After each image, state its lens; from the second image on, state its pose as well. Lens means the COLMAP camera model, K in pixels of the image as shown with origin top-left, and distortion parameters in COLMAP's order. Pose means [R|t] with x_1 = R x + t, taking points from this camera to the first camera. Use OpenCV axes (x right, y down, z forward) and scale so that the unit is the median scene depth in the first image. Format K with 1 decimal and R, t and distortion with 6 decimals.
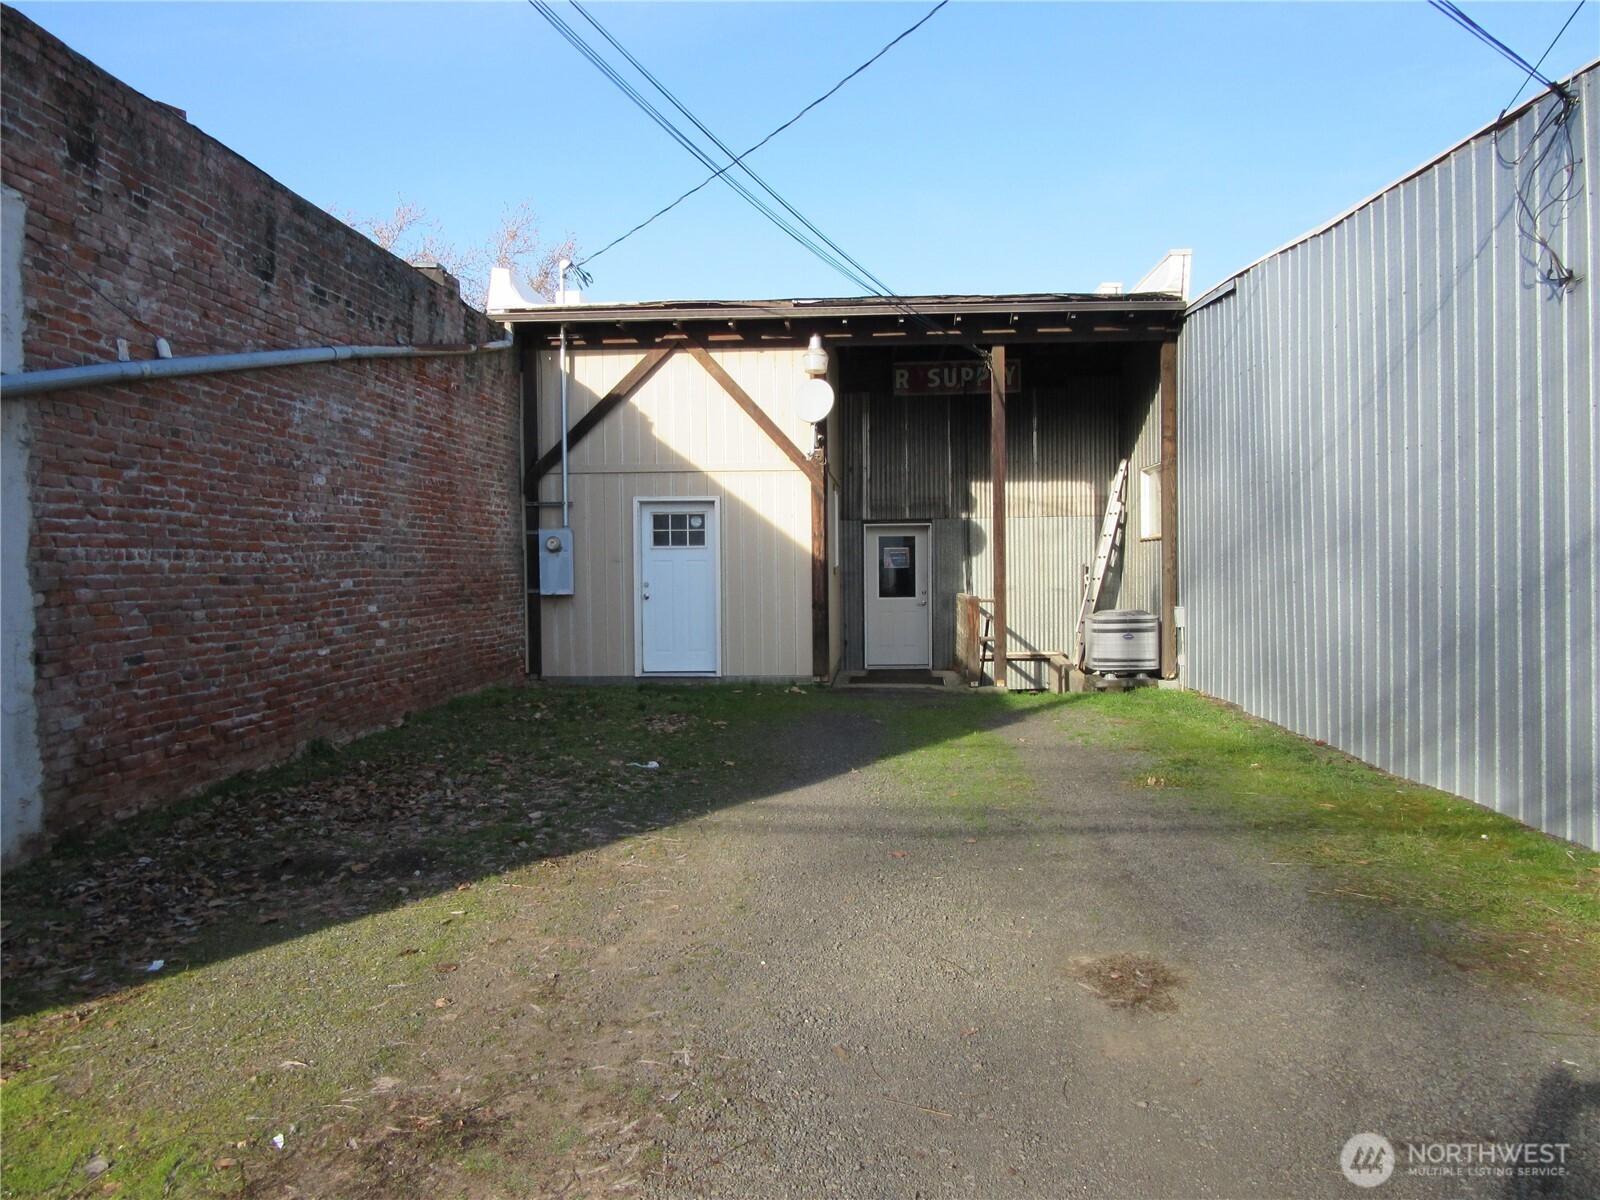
lens RADIAL K [[1192.4, 0, 800.0], [0, 1192.4, 600.0], [0, 0, 1]] dist [-0.010859, -0.005747]
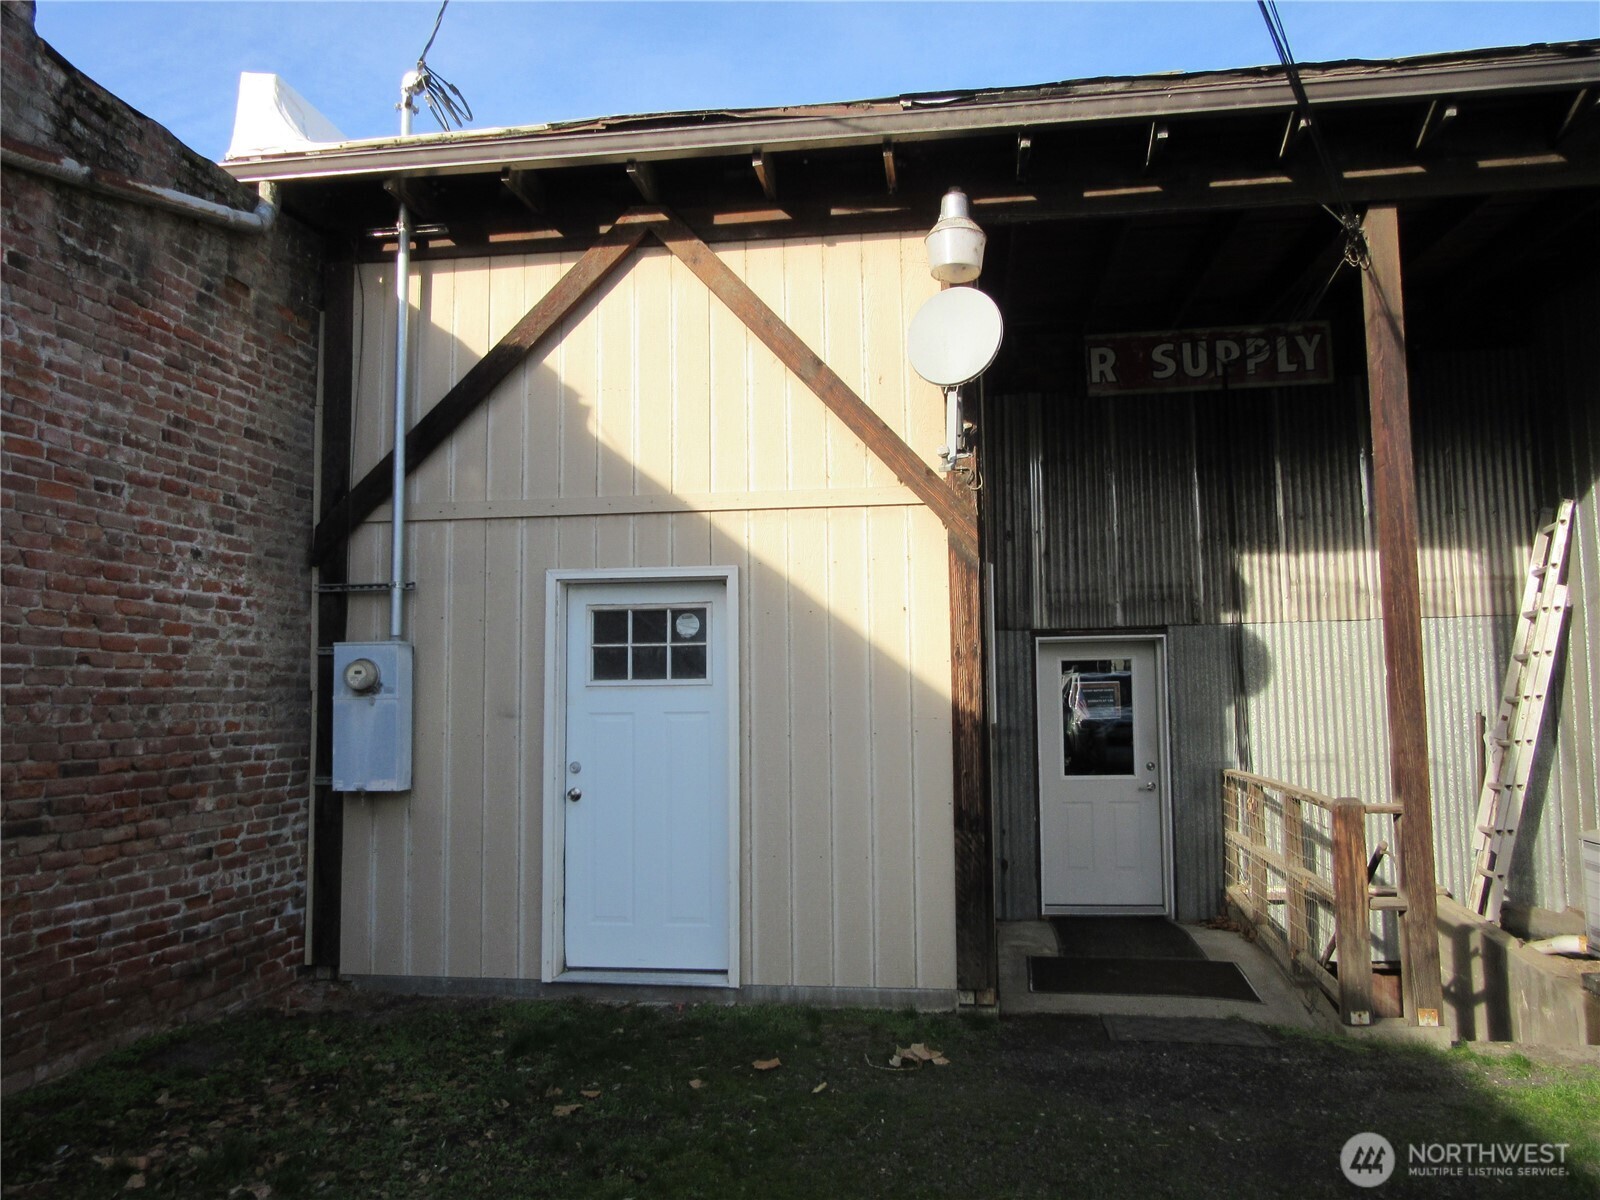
lens RADIAL K [[1156.5, 0, 805.1], [0, 1156.5, 612.6], [0, 0, 1]] dist [-0.093589, 0.060424]
pose [[0.996809, -0.008927, -0.079321, -0.009130], [0.000649, 0.994601, -0.103773, -0.025953], [0.079820, 0.103391, 0.991433, 0.583177]]
